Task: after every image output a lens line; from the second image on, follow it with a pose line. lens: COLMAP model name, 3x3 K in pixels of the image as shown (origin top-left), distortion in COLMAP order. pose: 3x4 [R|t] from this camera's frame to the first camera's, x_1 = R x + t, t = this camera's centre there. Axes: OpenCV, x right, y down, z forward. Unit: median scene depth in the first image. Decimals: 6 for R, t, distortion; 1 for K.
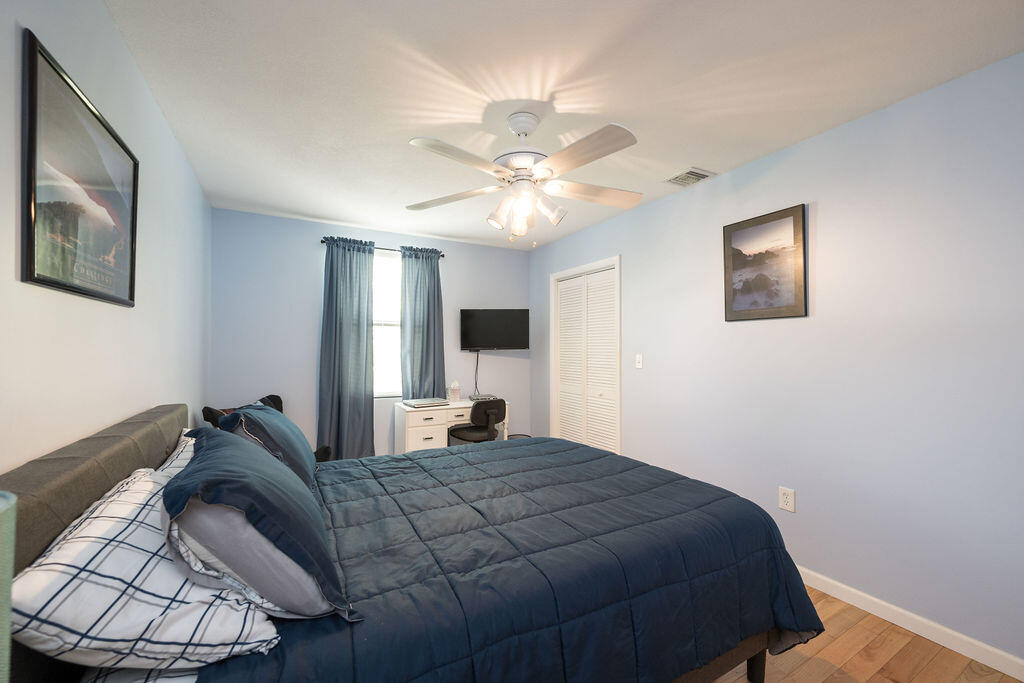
lens RADIAL K [[398.7, 0, 512.7], [0, 398.7, 342.2], [0, 0, 1]] dist [-0.002630, 0.001281]
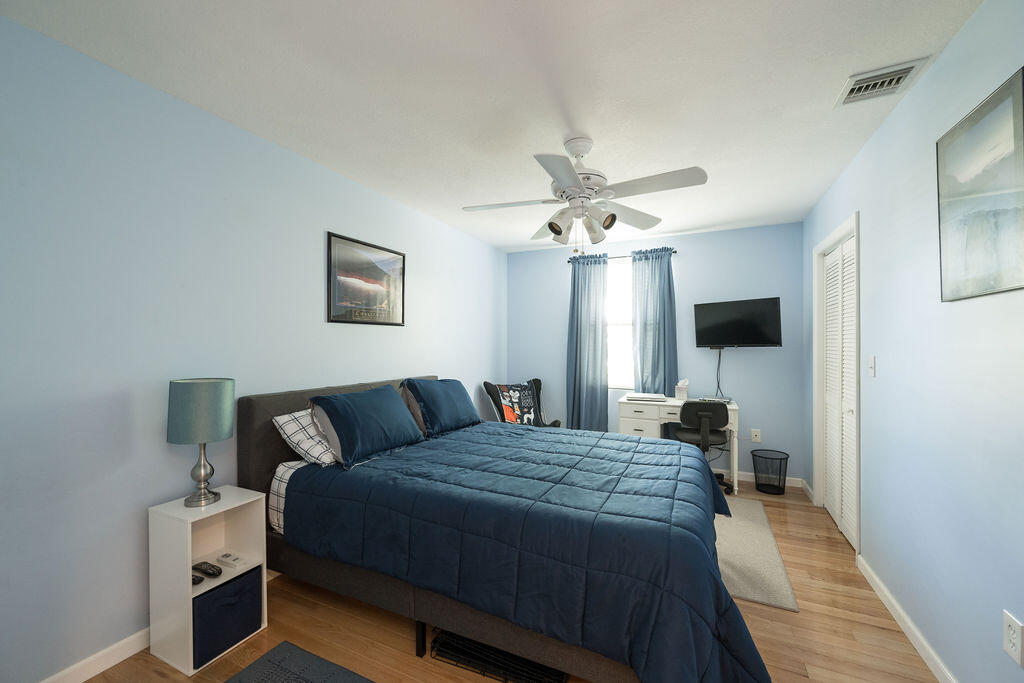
lens RADIAL K [[398.7, 0, 509.1], [0, 398.7, 342.1], [0, 0, 1]] dist [-0.002630, 0.001281]
pose [[0.584947, -0.003028, -0.811066, 0.416433], [0.012946, 0.999900, 0.005604, -0.004205], [0.810968, -0.013778, 0.584928, 0.091141]]
